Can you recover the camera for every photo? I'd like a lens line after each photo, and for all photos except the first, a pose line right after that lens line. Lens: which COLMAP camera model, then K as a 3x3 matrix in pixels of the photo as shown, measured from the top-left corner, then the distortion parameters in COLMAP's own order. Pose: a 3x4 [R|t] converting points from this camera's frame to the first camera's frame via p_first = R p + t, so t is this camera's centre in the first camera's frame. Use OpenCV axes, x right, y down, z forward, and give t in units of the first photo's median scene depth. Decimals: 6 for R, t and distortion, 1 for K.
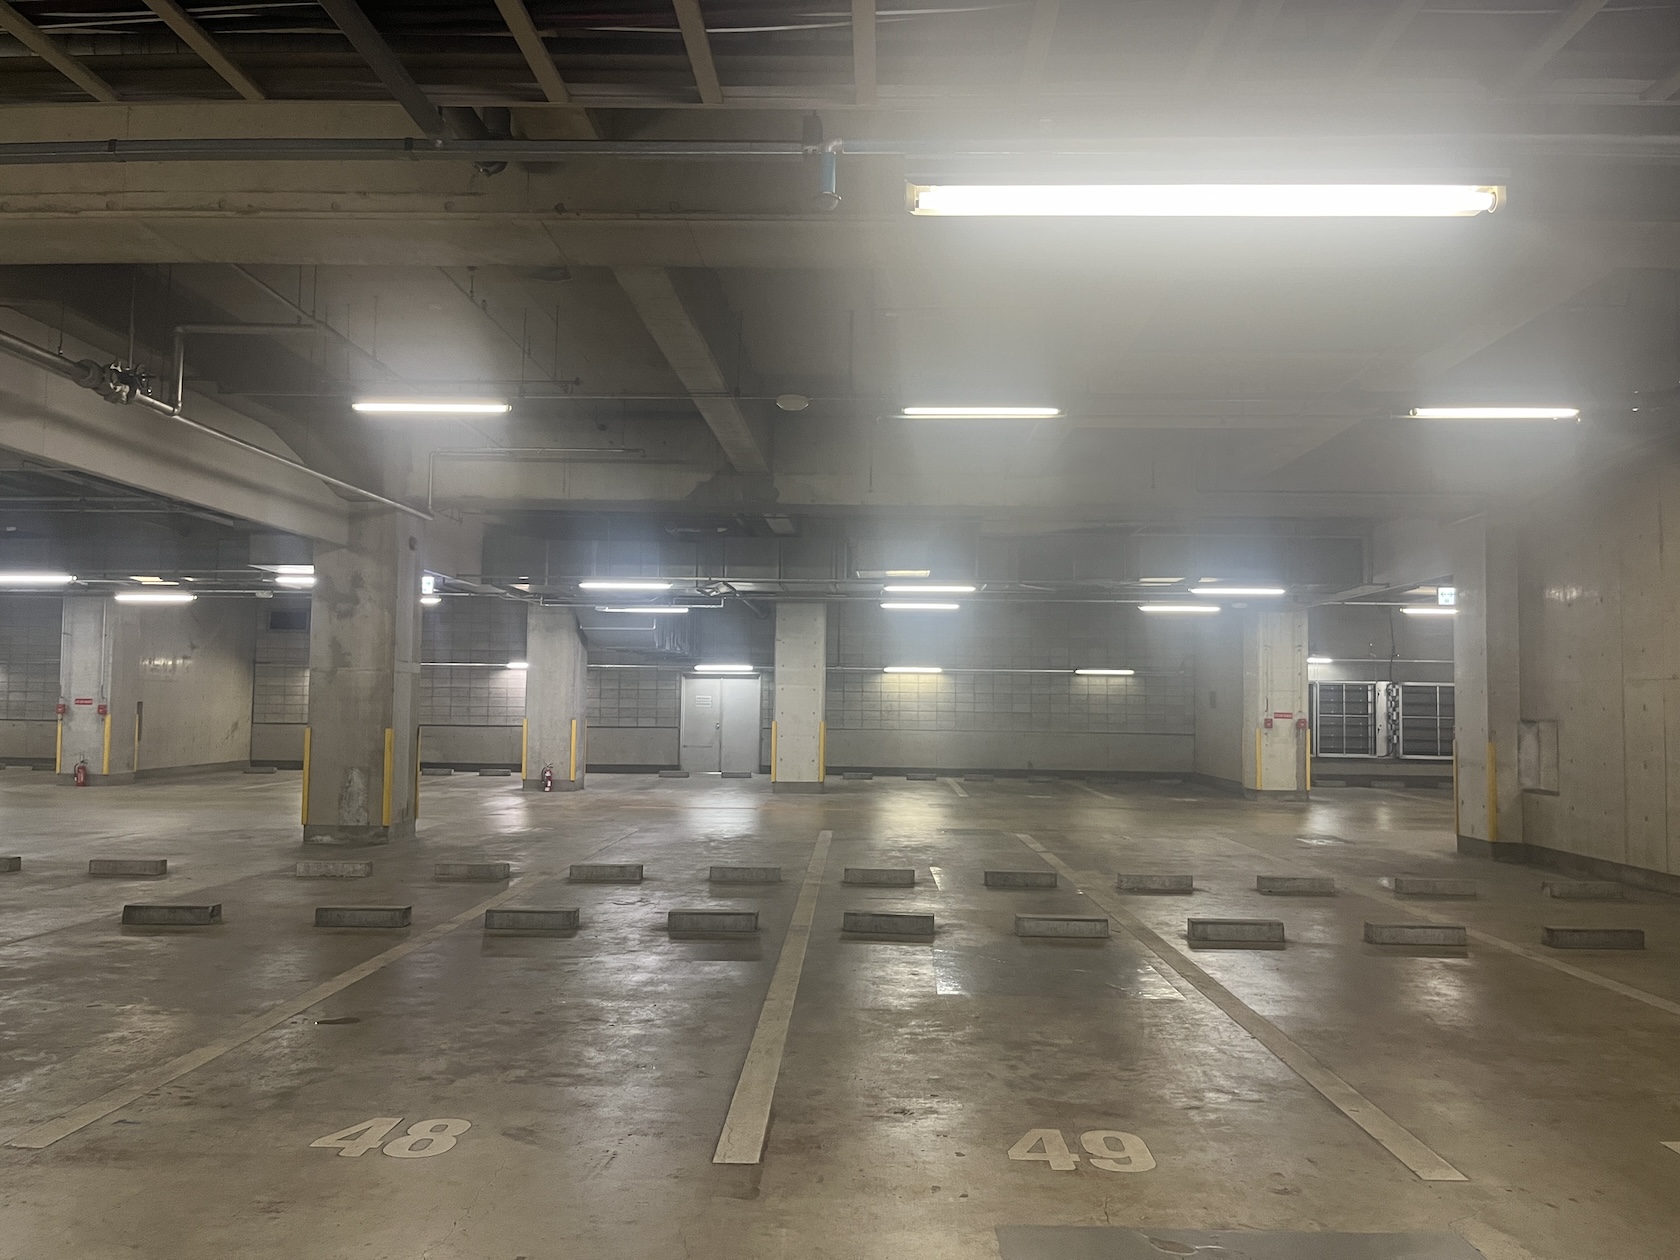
lens RADIAL K [[1266.7, 0, 849.1], [0, 1266.7, 635.7], [0, 0, 1]] dist [0.067685, -0.102668]
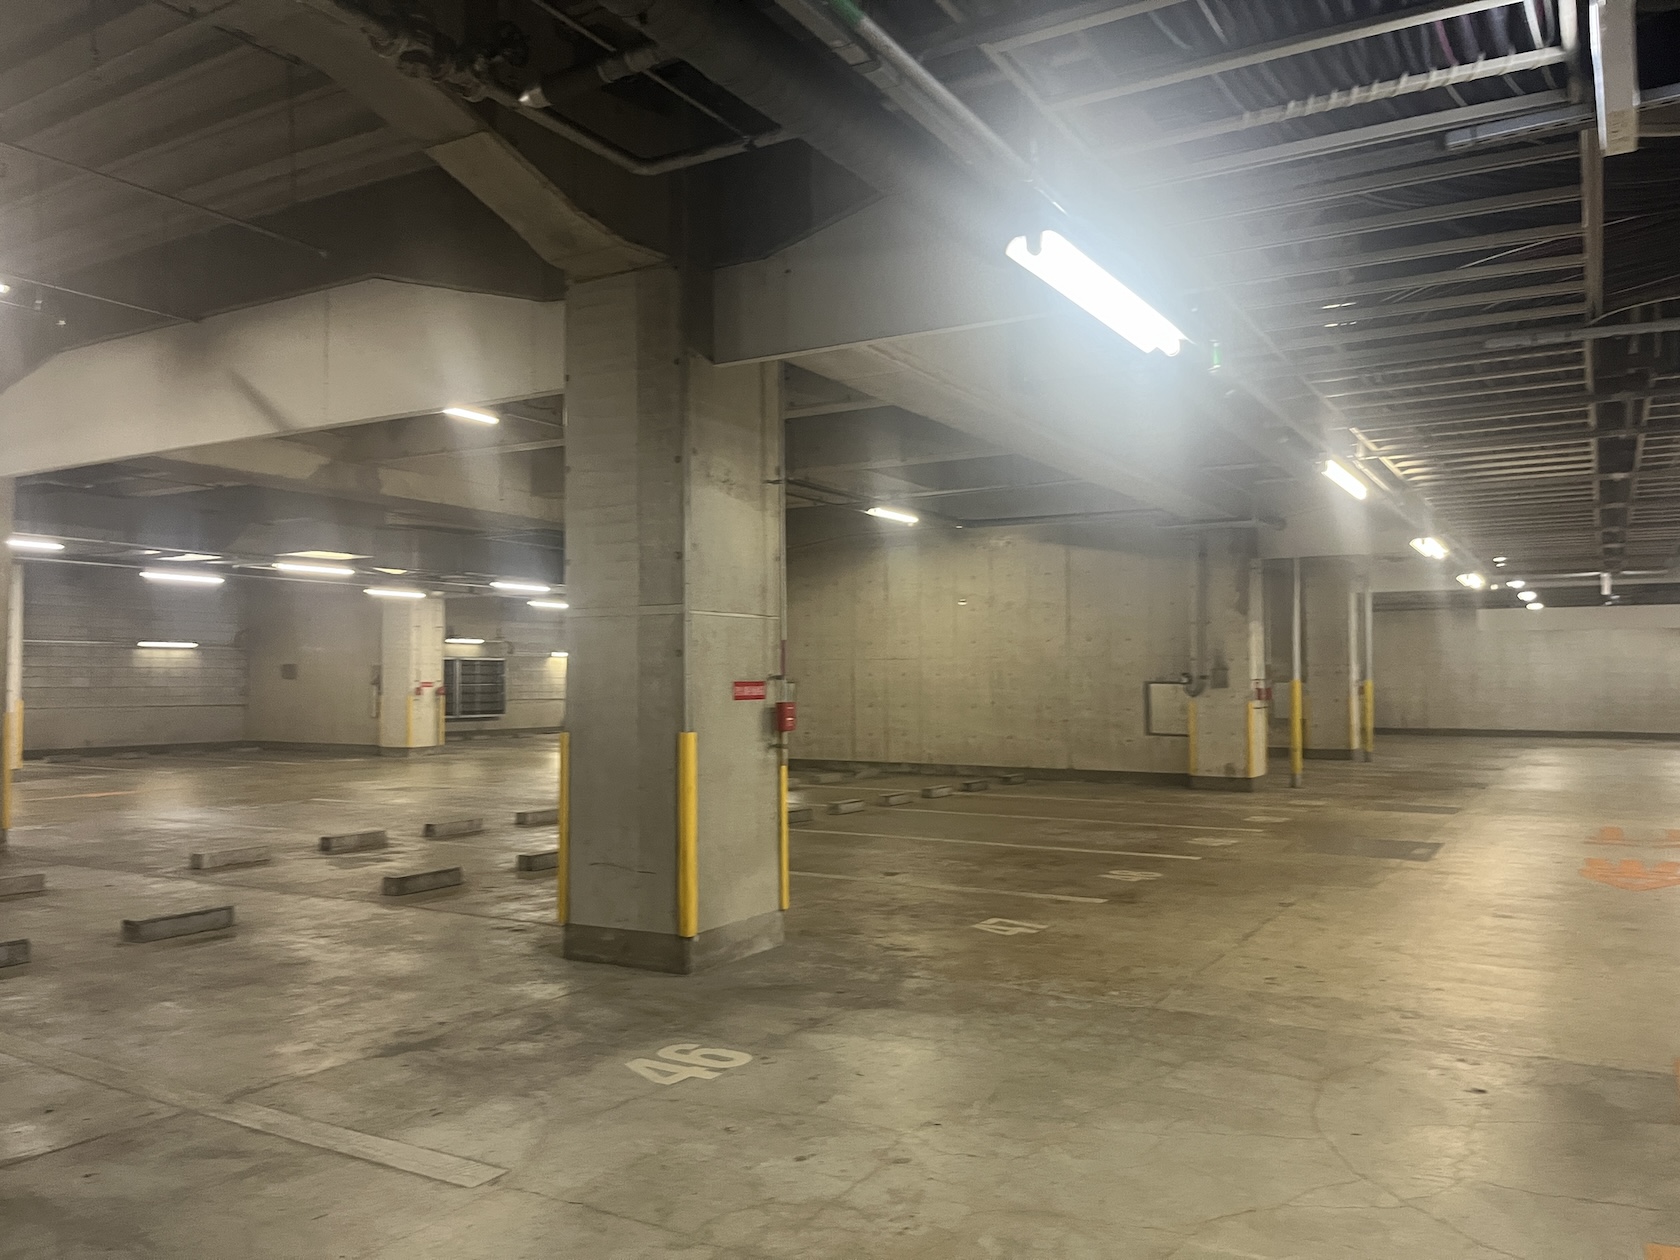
lens RADIAL K [[1265.5, 0, 852.0], [0, 1265.5, 628.7], [0, 0, 1]] dist [0.070755, -0.107155]
pose [[0.485094, 0.020103, 0.874231, -1.064392], [-0.039457, 0.999221, -0.001083, -0.010770], [-0.873572, -0.033969, 0.485509, 0.121289]]
